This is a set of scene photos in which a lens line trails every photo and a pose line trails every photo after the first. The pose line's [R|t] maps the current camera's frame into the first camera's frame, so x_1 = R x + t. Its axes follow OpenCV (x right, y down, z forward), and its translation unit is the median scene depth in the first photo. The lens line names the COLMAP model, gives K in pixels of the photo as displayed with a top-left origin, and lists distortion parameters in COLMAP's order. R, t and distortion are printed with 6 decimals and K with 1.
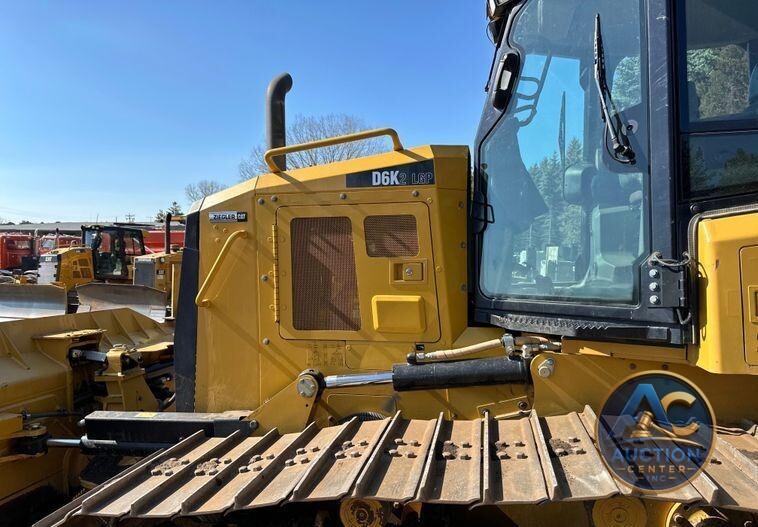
lens RADIAL K [[532.3, 0, 377.6], [0, 532.3, 287.4], [0, 0, 1]] dist [0.104312, -0.122199]
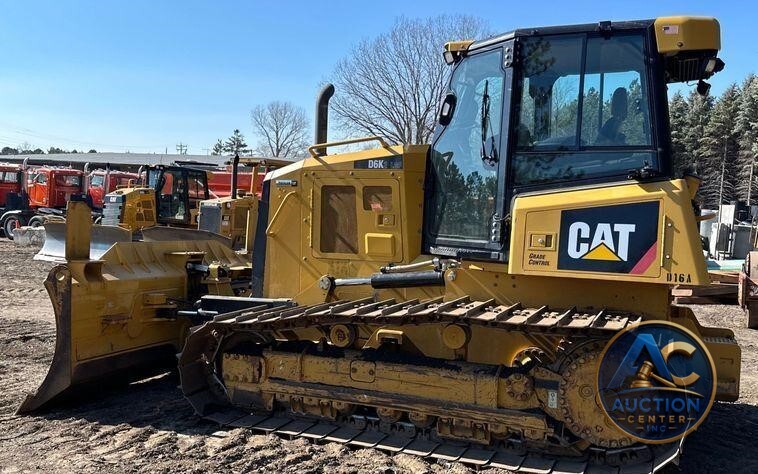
lens RADIAL K [[758.8, 0, 358.8], [0, 758.8, 254.8], [0, 0, 1]] dist [0.144066, -0.006339]
pose [[0.980310, 0.049531, -0.191152, 0.425066], [-0.048666, 0.998773, 0.009220, 0.061318], [0.191374, 0.000264, 0.981517, -1.339808]]
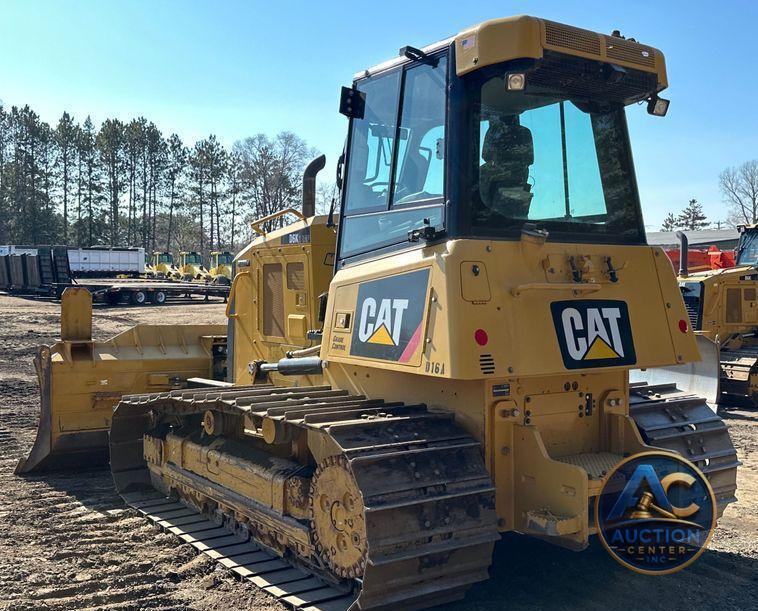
lens RADIAL K [[829.5, 0, 347.8], [0, 829.5, 322.5], [0, 0, 1]] dist [0.120708, -0.021079]
pose [[0.715053, 0.043002, -0.697746, 1.761507], [-0.050354, 0.998682, 0.009946, 0.006144], [0.697254, 0.028023, 0.716276, -0.585614]]
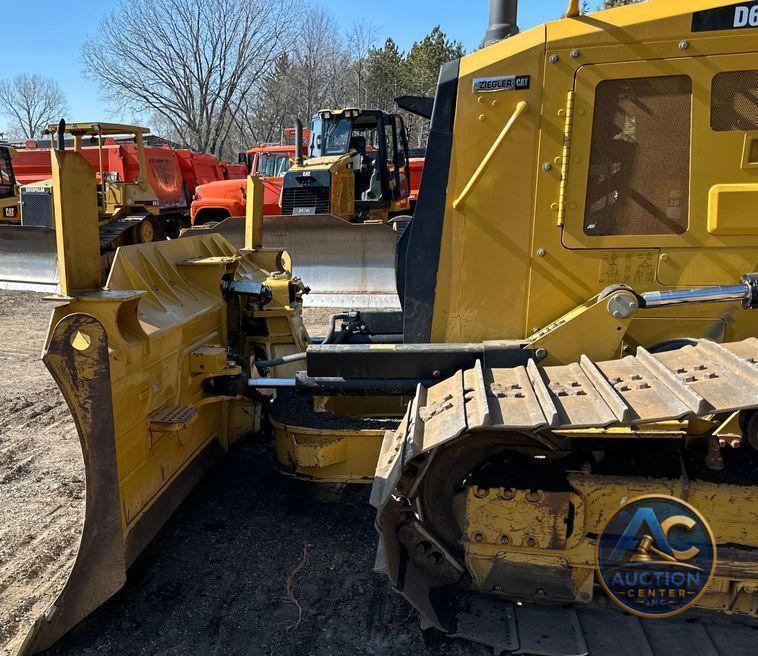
lens RADIAL K [[780.8, 0, 208.6], [0, 780.8, 404.4], [0, 0, 1]] dist [0.054651, -0.051131]
pose [[0.996352, -0.002197, -0.085315, -0.616417], [0.019989, 0.977868, 0.208264, 0.070710], [0.082969, -0.209210, 0.974345, -0.209725]]
